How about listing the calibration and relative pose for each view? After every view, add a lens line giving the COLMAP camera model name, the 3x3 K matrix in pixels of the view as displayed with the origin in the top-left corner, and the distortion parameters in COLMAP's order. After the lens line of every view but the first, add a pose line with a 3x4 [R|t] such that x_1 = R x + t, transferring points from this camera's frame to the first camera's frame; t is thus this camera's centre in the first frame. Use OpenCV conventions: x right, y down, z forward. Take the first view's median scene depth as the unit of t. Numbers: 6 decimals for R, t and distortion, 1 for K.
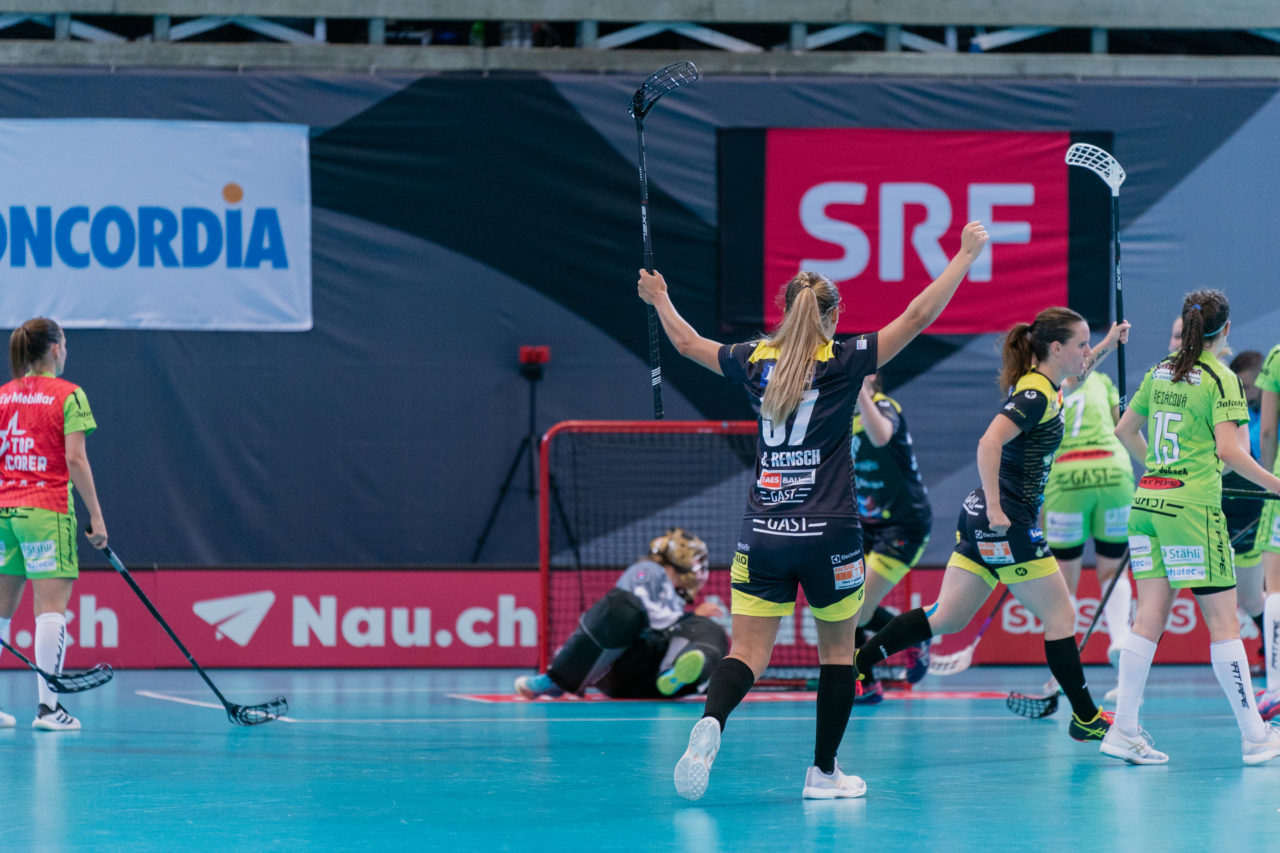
lens RADIAL K [[8940.8, 0, 650.3], [0, 8940.8, 425.2], [0, 0, 1]] dist [0.569505, 0.000000]
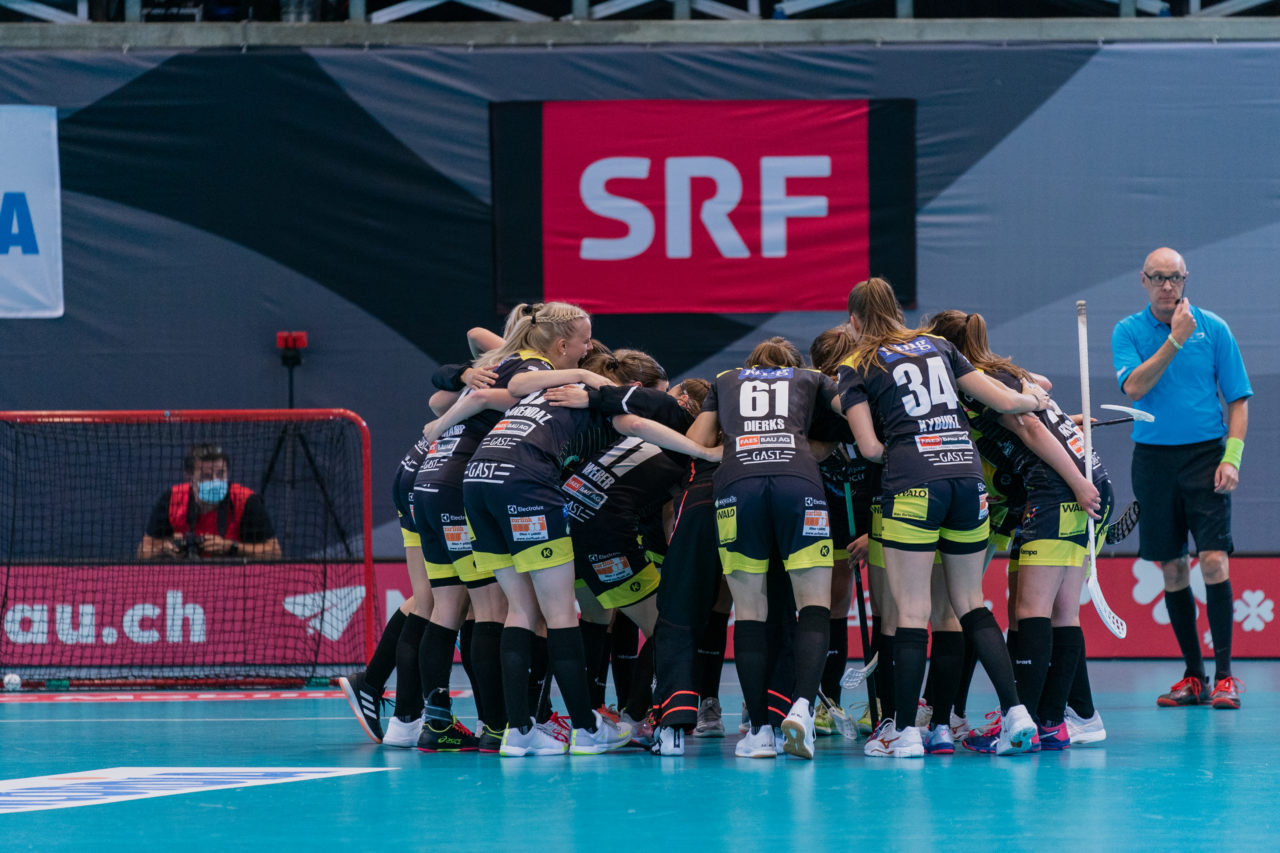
lens RADIAL K [[8940.8, 0, 640.4], [0, 8940.8, 423.5], [0, 0, 1]] dist [0.569505, 0.000000]
pose [[0.972884, -0.009367, -0.231103, 0.243624], [0.009646, 0.999953, 0.000080, 0.001355], [0.231091, -0.002307, 0.972929, 0.068654]]
